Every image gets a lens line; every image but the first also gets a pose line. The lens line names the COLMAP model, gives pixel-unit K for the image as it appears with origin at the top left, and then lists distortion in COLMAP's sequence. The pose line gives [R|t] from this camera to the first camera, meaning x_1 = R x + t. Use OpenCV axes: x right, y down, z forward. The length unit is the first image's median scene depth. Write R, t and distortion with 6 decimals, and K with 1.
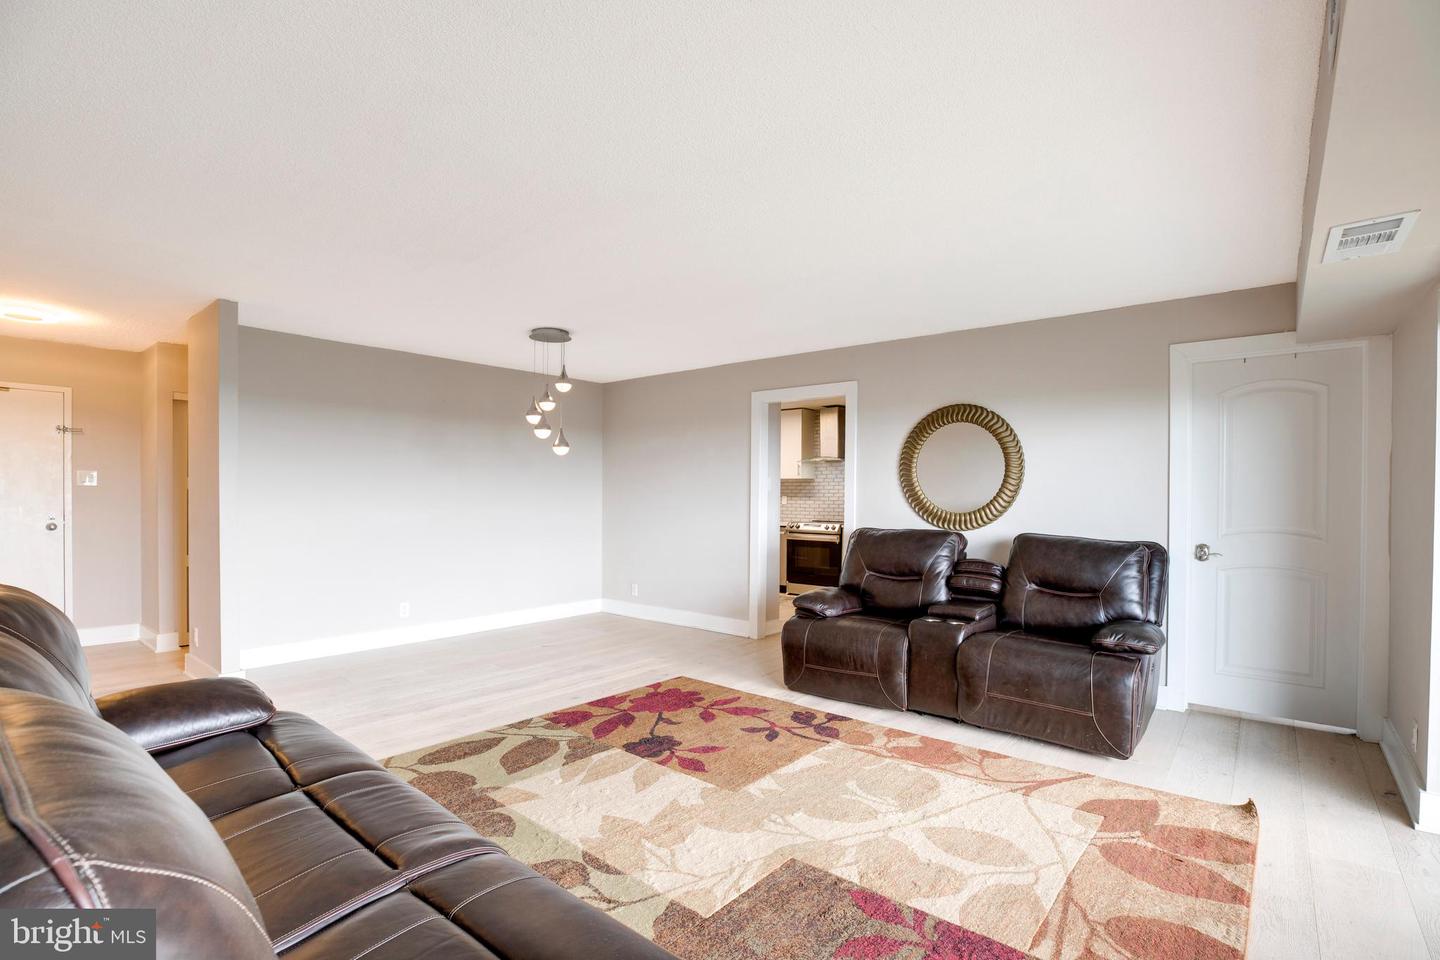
lens RADIAL K [[673.7, 0, 727.0], [0, 673.7, 500.9], [0, 0, 1]] dist [-0.028433, 0.000930]
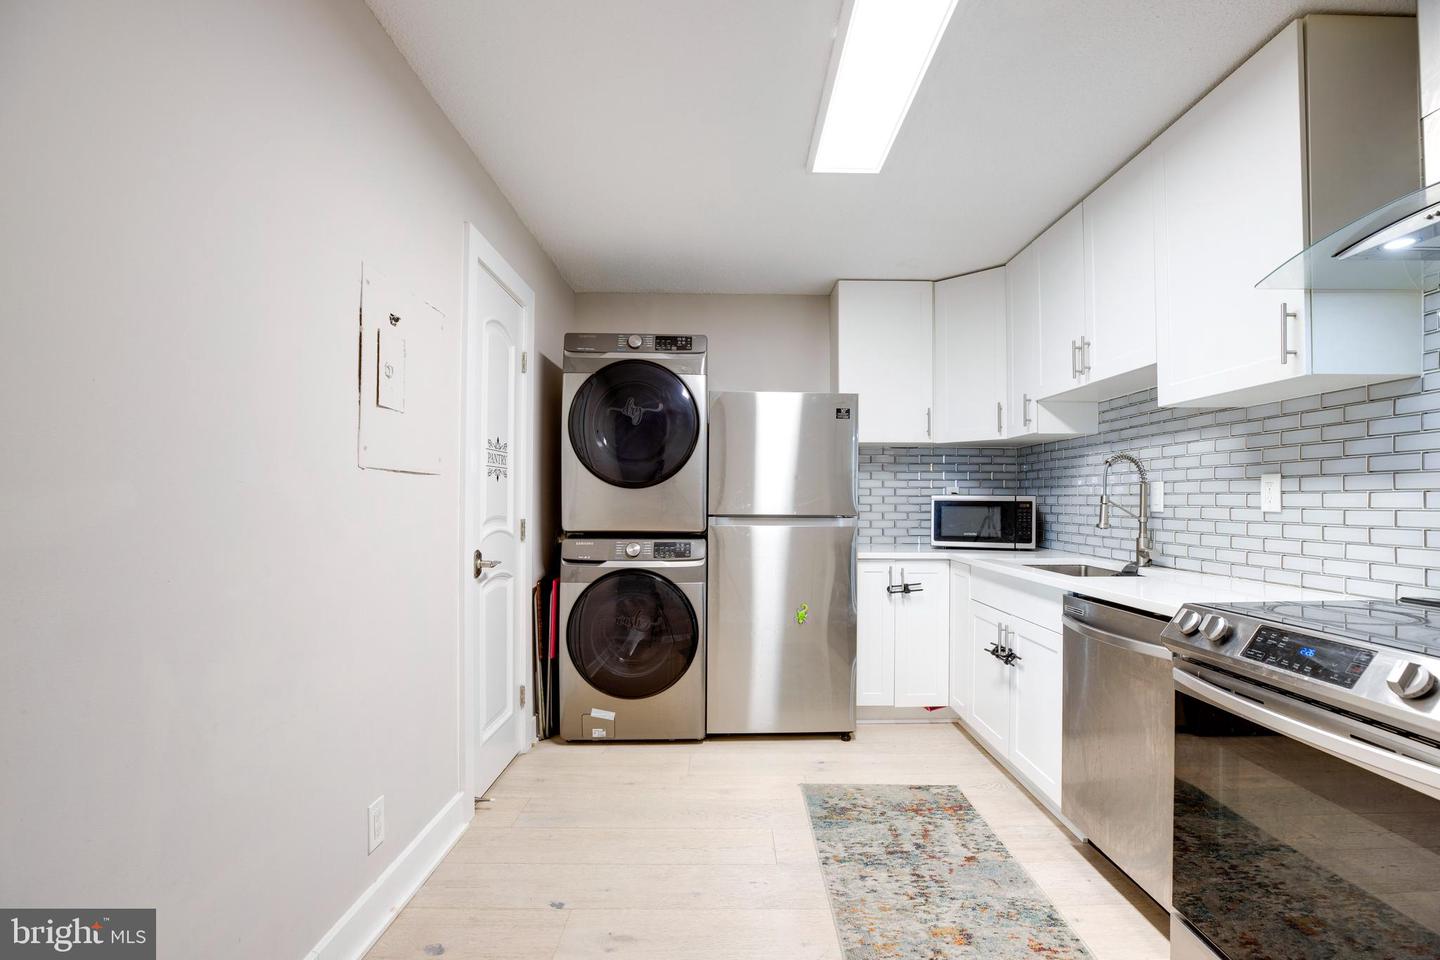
lens RADIAL K [[679.8, 0, 735.5], [0, 679.8, 496.5], [0, 0, 1]] dist [-0.045966, 0.013663]
pose [[0.652519, -0.010121, -0.757705, 0.339062], [-0.003811, 0.999854, -0.016638, 0.011663], [0.757763, 0.013744, 0.652386, 1.745972]]
